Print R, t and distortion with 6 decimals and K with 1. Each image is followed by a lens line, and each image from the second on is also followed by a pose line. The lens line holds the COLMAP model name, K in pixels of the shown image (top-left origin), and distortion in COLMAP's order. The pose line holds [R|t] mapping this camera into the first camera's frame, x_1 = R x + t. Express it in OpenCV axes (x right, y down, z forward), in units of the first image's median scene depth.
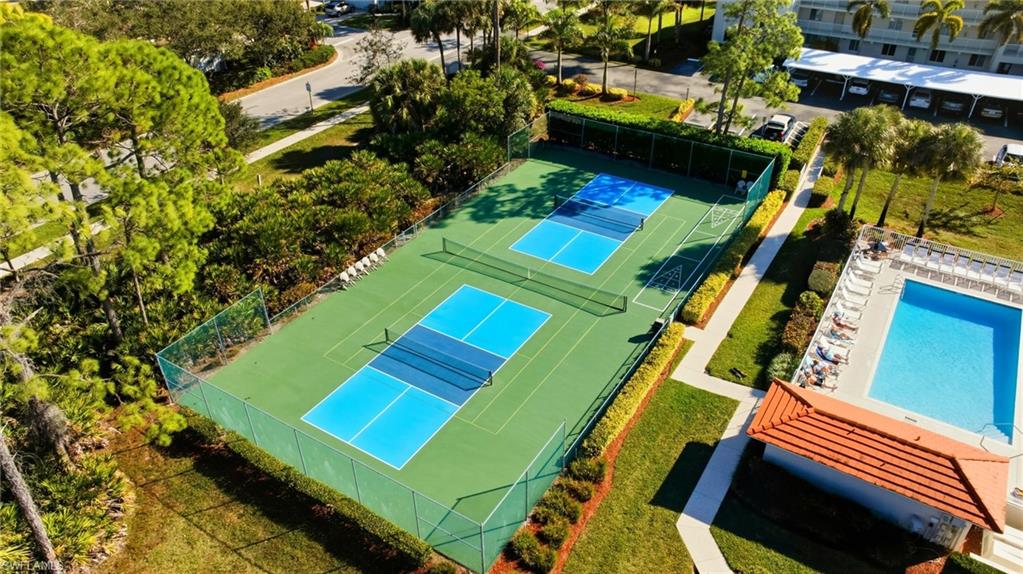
lens RADIAL K [[710.2, 0, 511.5], [0, 710.2, 287.0], [0, 0, 1]] dist [-0.035058, -0.000601]
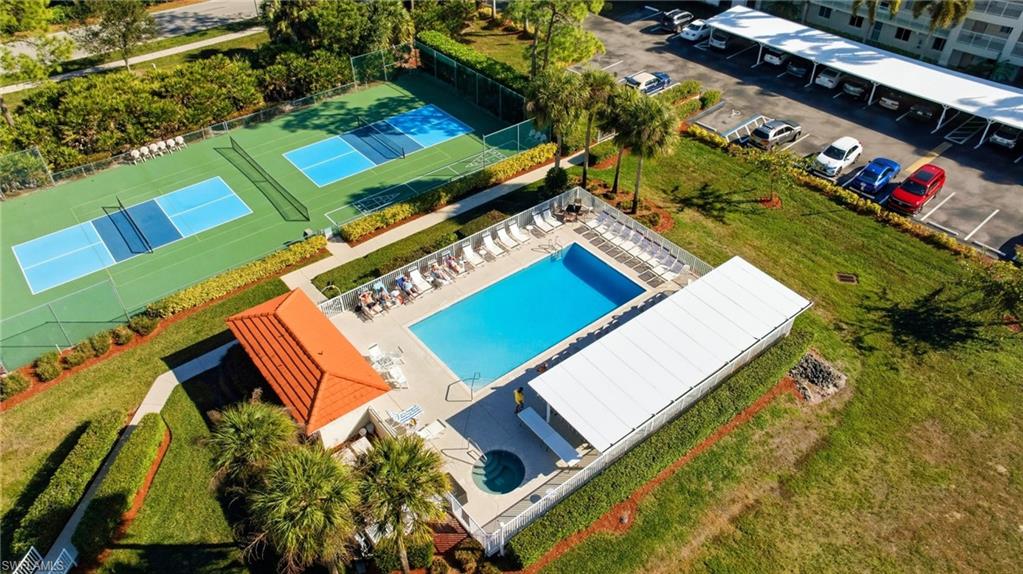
lens RADIAL K [[710.2, 0, 511.5], [0, 710.2, 287.0], [0, 0, 1]] dist [-0.035058, -0.000601]
pose [[0.946687, 0.209605, -0.244642, 0.571817], [-0.183798, 0.975086, 0.124199, -0.047010], [0.264580, -0.072613, 0.961626, -0.019260]]
